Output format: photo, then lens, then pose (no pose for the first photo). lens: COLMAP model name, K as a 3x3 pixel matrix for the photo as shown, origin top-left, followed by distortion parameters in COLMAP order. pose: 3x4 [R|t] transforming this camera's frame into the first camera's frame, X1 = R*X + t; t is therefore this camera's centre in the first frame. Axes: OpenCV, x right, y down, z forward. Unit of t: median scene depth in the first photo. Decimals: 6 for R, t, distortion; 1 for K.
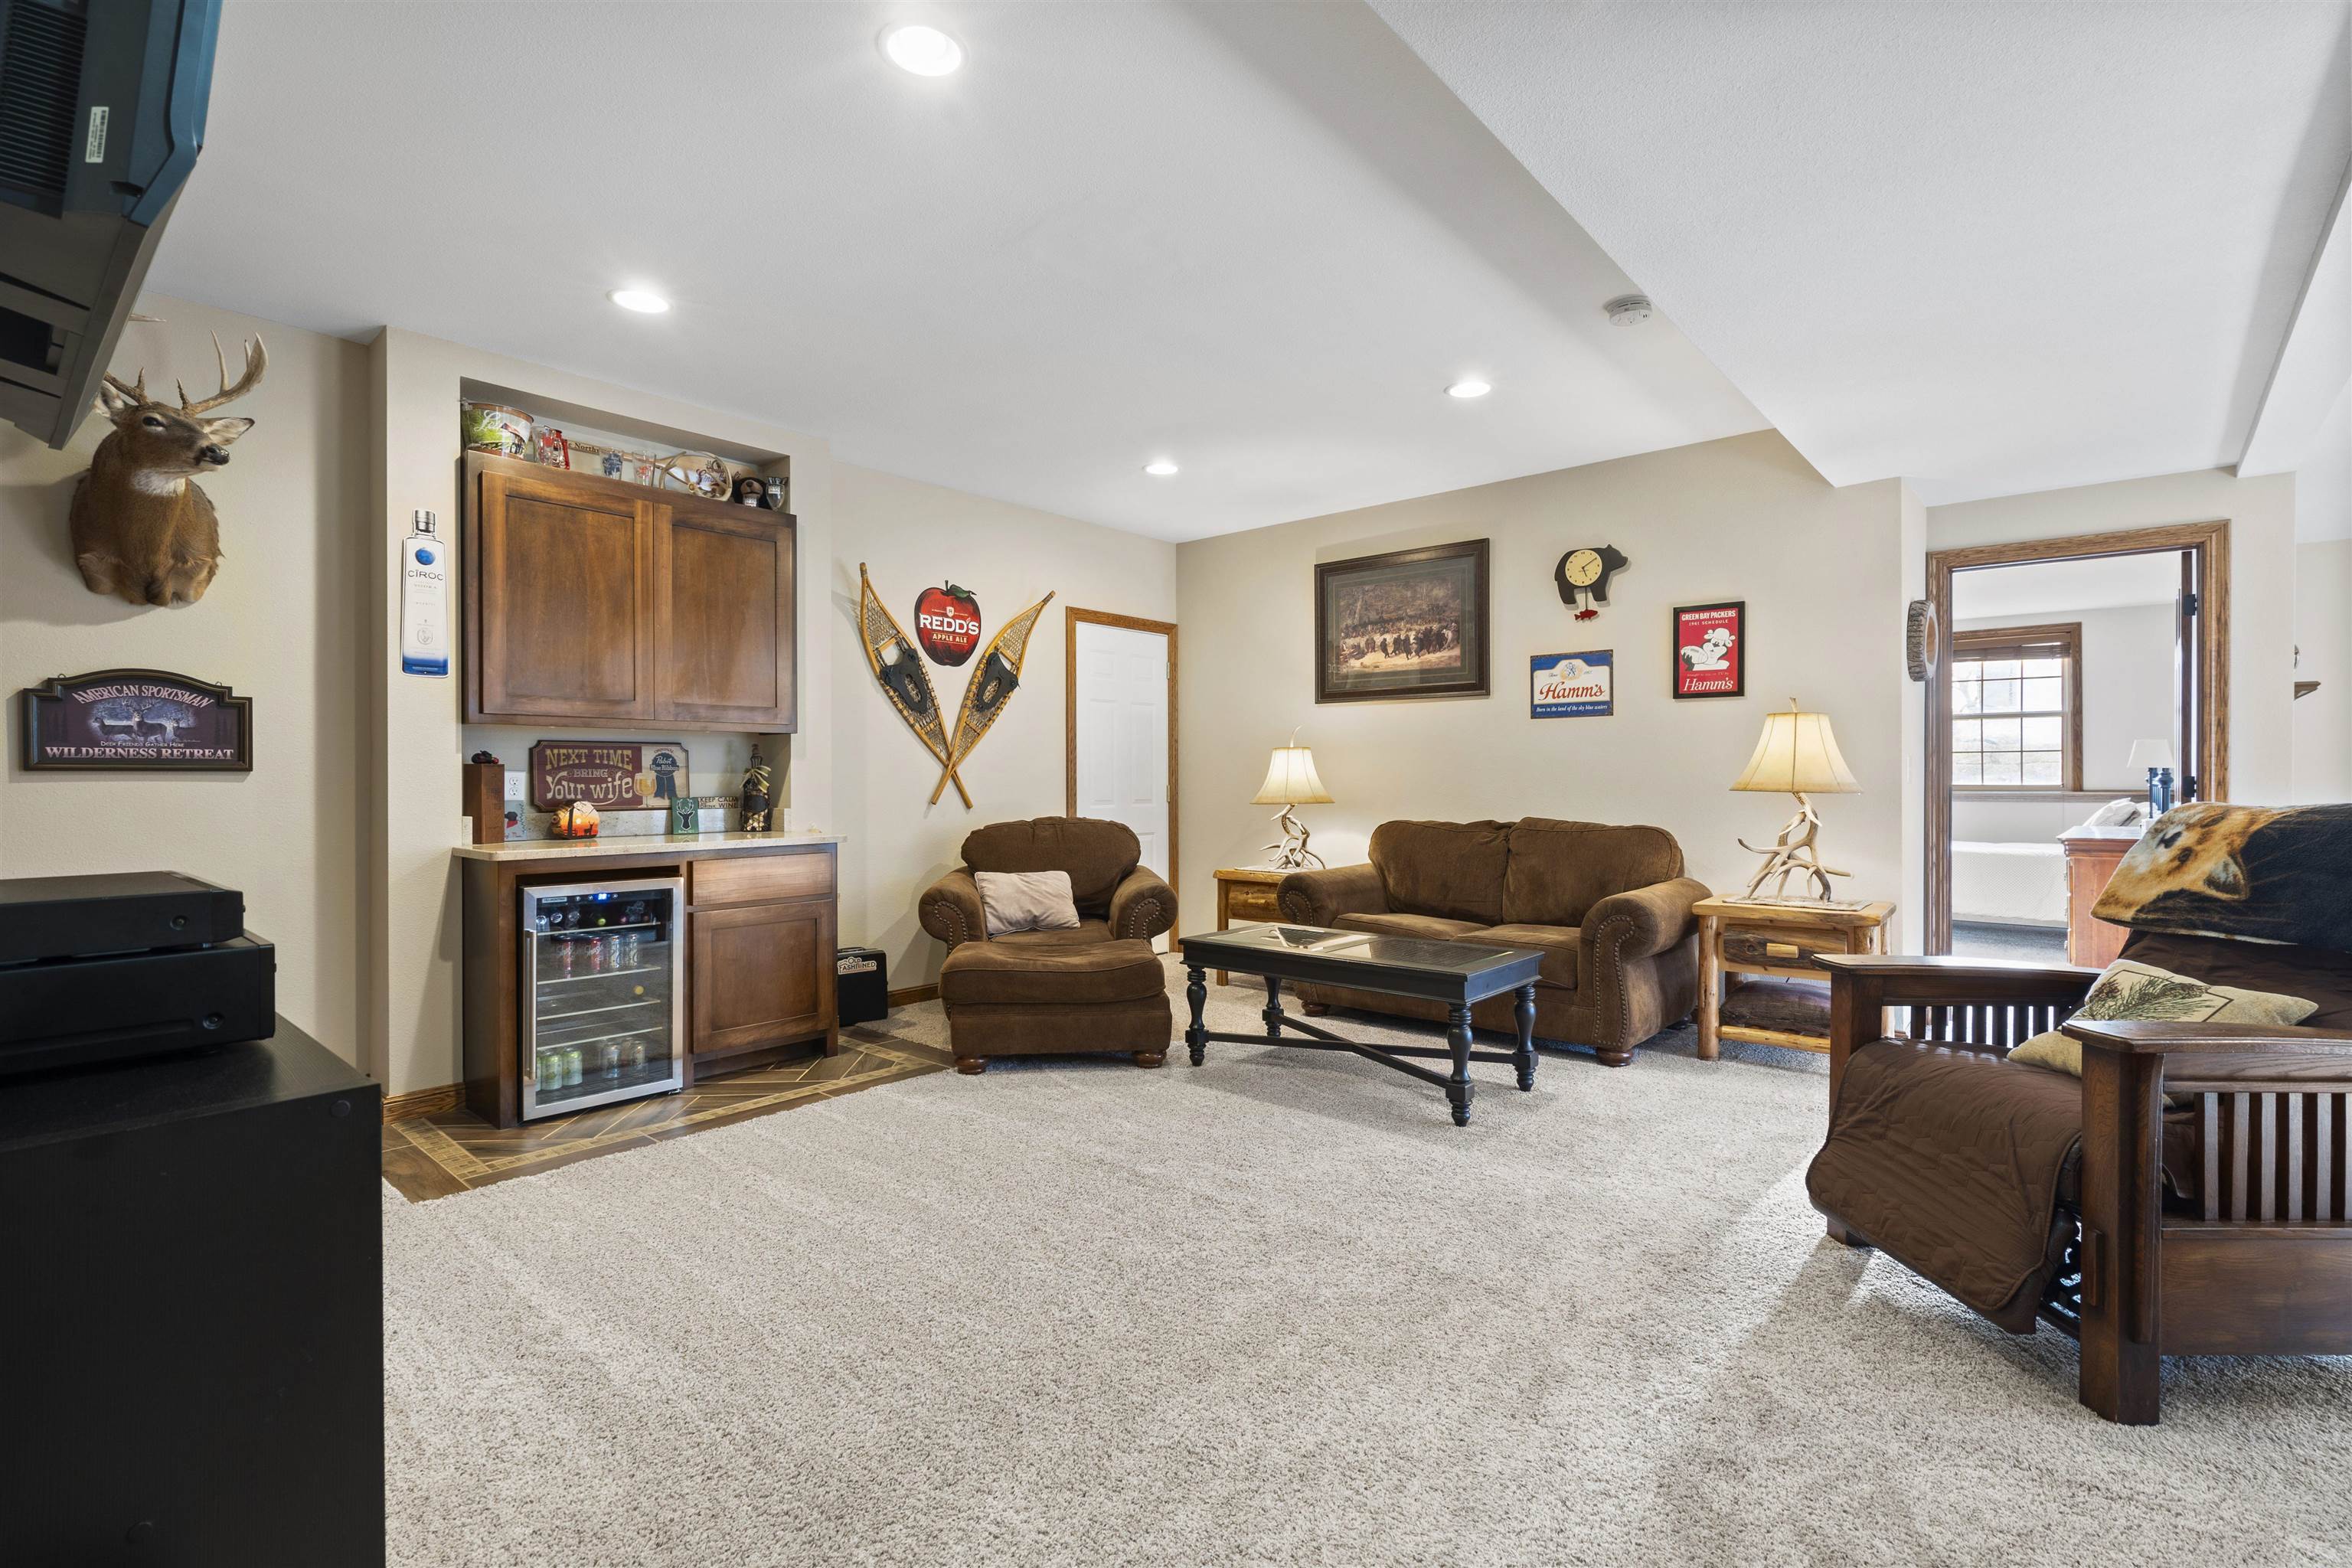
lens RADIAL K [[1079.0, 0, 1179.3], [0, 1079.0, 785.7], [0, 0, 1]] dist [0.001454, 0.001078]
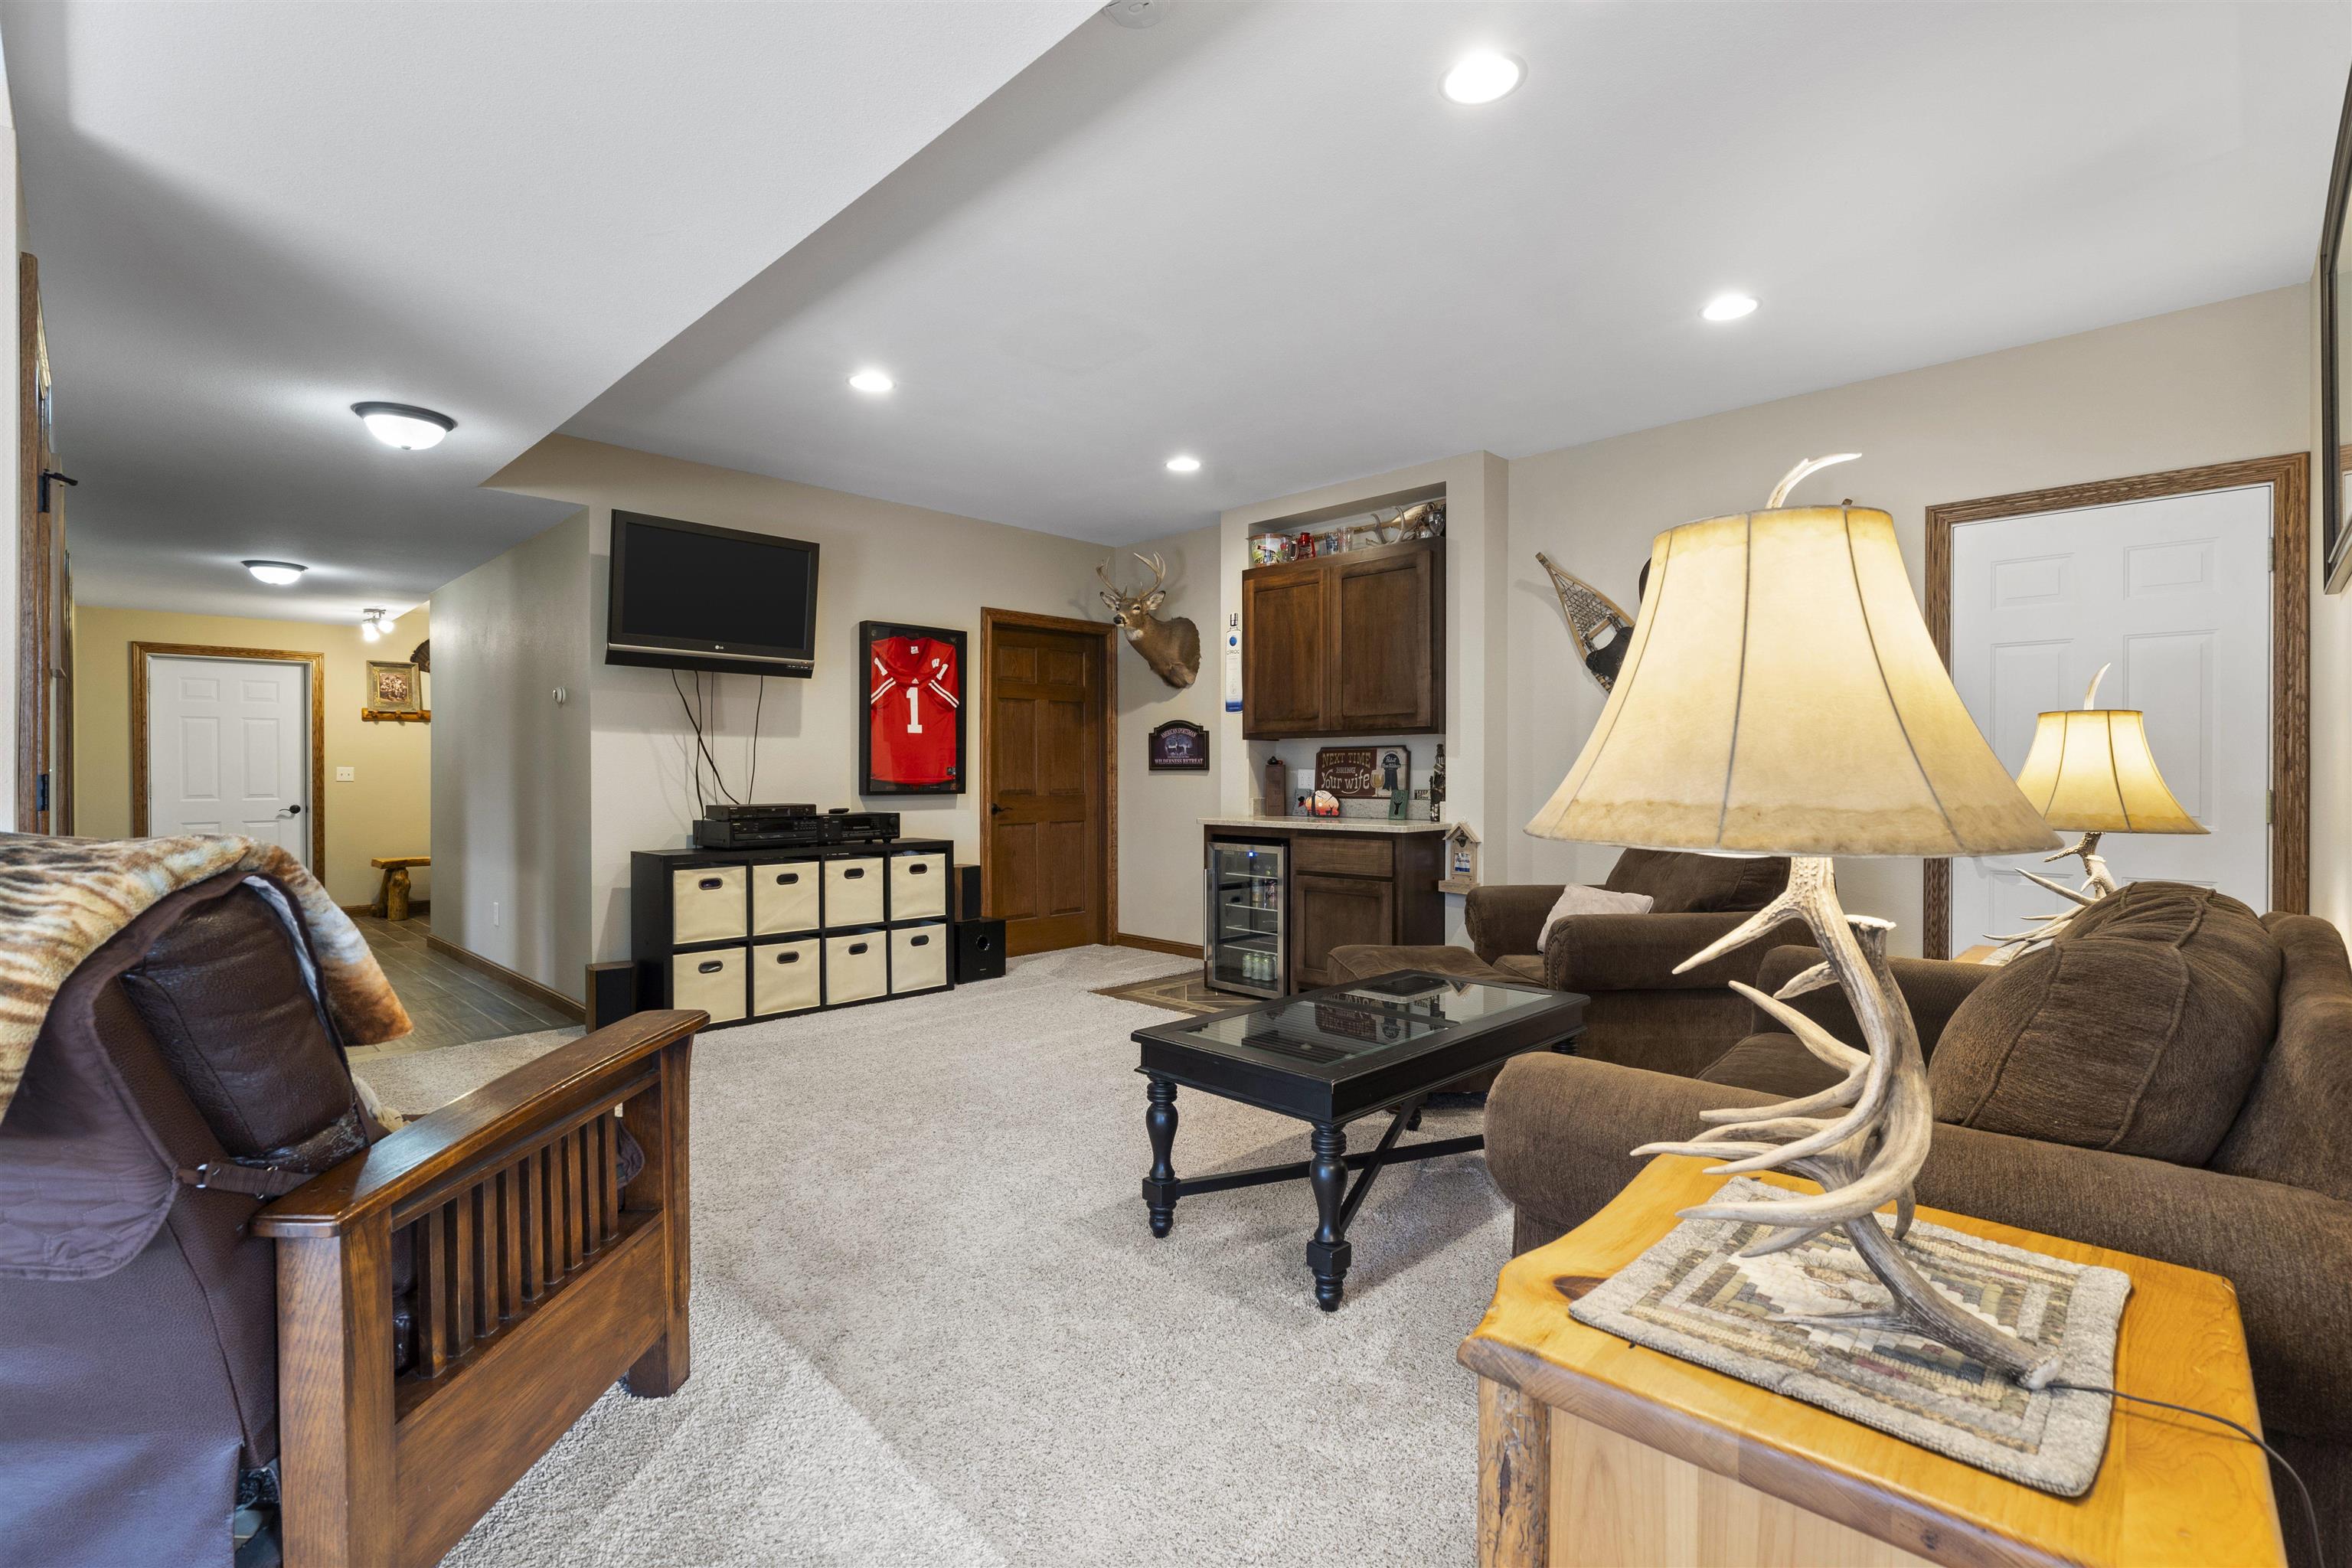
lens RADIAL K [[1079.0, 0, 1169.8], [0, 1079.0, 776.8], [0, 0, 1]] dist [0.001454, 0.001078]
pose [[-0.064701, 0.005178, -0.997891, 0.826787], [-0.004272, 0.999976, 0.005466, -0.009828], [0.997896, 0.004617, -0.064677, 0.865912]]
